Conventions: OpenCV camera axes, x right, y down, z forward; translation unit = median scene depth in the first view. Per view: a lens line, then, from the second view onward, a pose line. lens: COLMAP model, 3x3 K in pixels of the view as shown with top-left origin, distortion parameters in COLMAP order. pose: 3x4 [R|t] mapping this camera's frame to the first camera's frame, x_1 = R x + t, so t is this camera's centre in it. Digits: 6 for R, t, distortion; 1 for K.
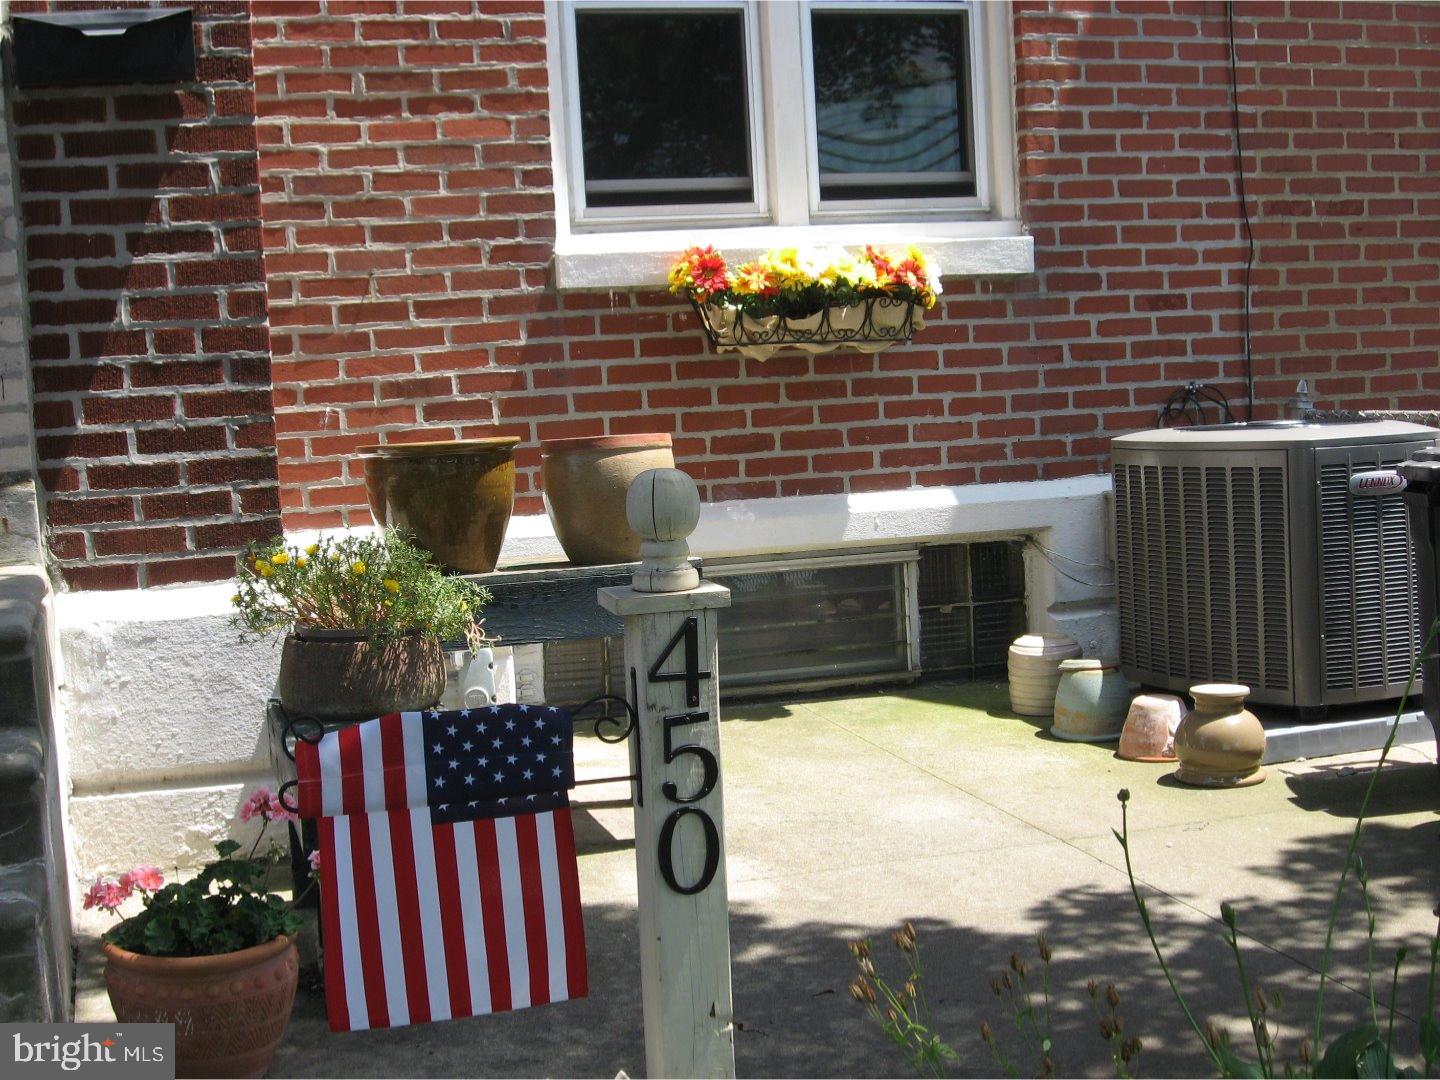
lens RADIAL K [[1963.0, 0, 718.9], [0, 1963.0, 541.8], [0, 0, 1]] dist [-0.134728, 0.000000]
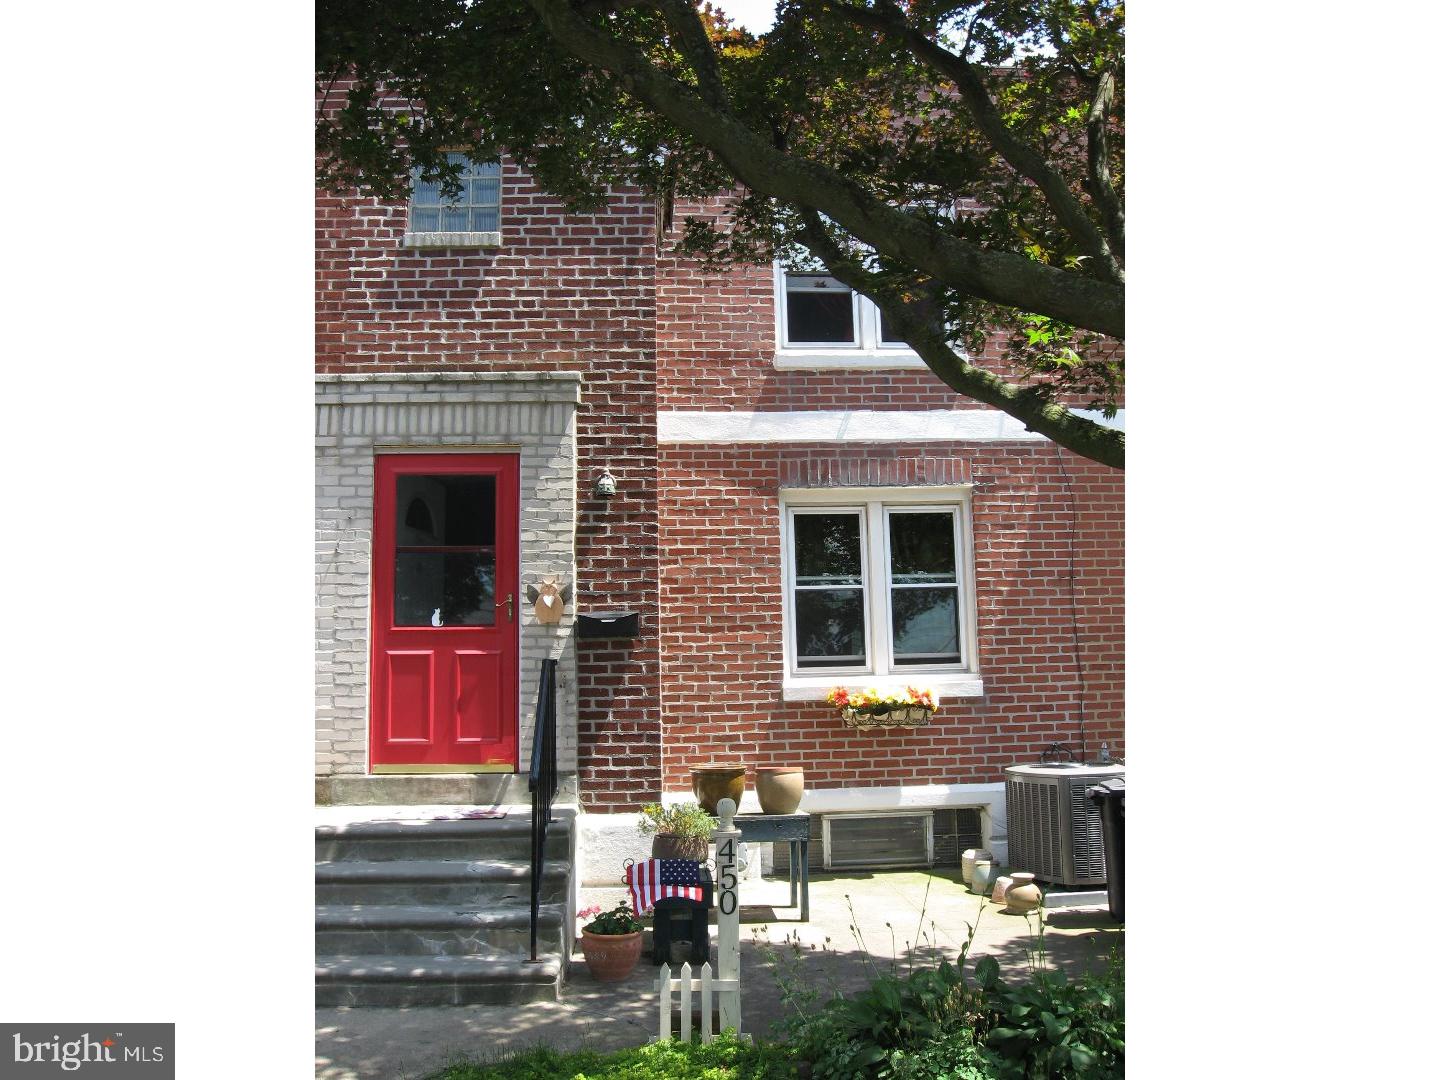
lens RADIAL K [[1092.0, 0, 730.0], [0, 1092.0, 532.1], [0, 0, 1]] dist [-0.121741, 0.001578]
pose [[0.974951, -0.002068, -0.222409, 0.187117], [-0.047839, 0.974603, -0.218768, -0.033905], [0.217213, 0.223928, 0.950092, -0.462673]]
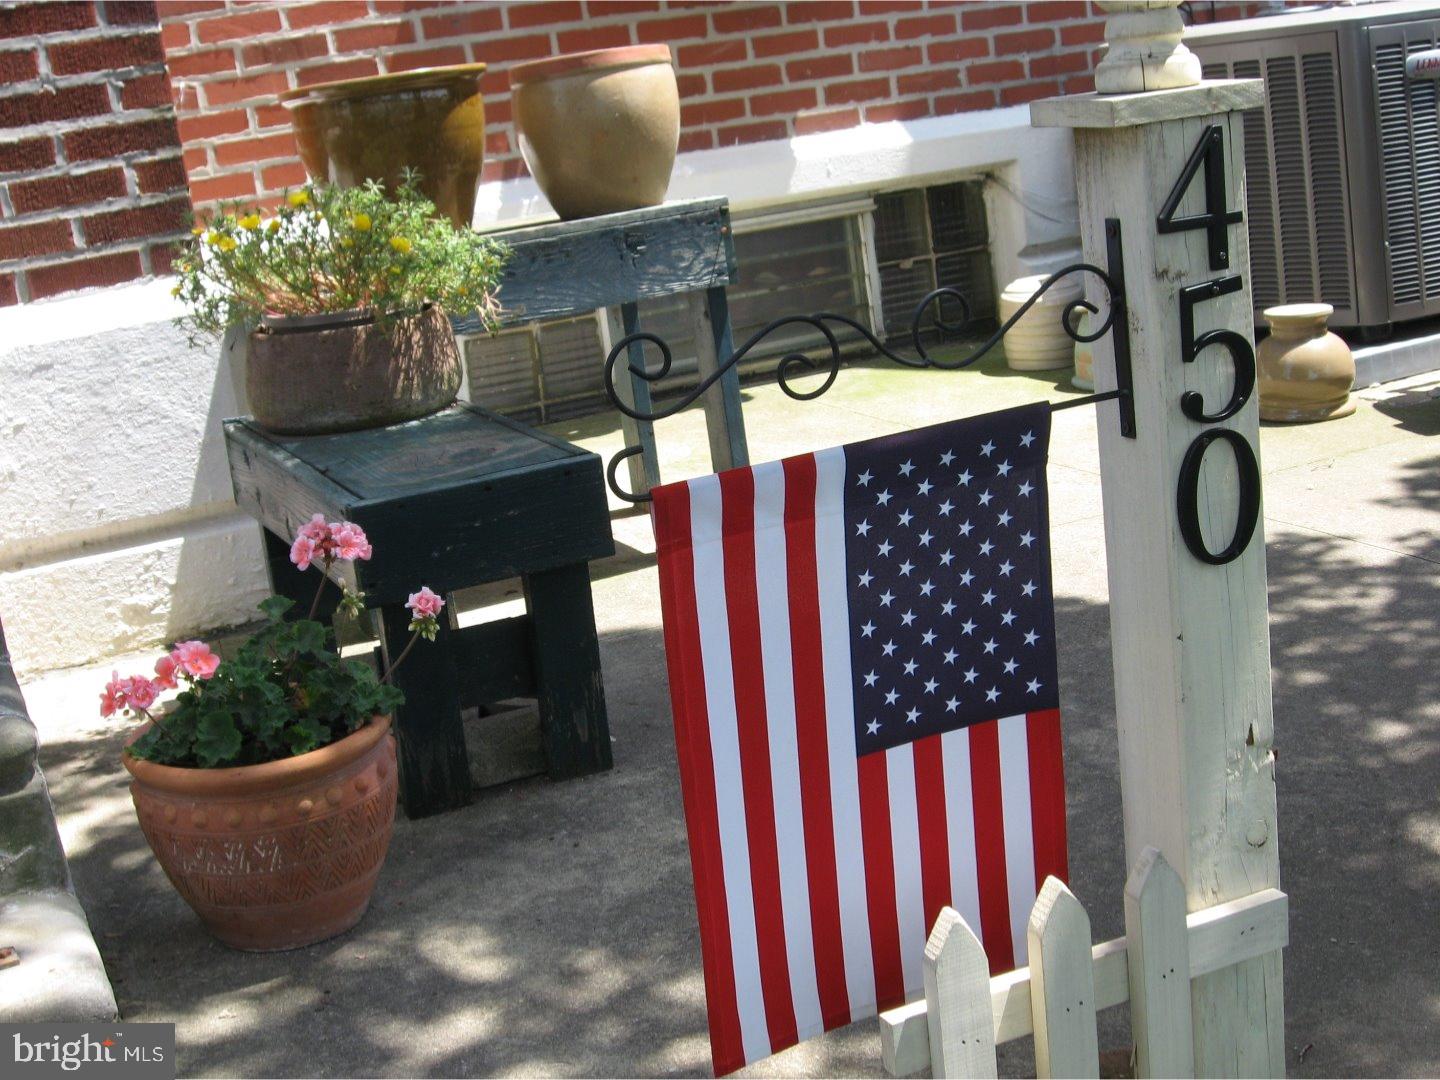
lens RADIAL K [[1963.0, 0, 718.3], [0, 1963.0, 542.3], [0, 0, 1]] dist [-0.134728, 0.000000]
pose [[0.986232, -0.111221, 0.122379, -0.108769], [0.093081, 0.985030, 0.145090, 0.027232], [-0.136684, -0.131701, 0.981821, 0.165536]]
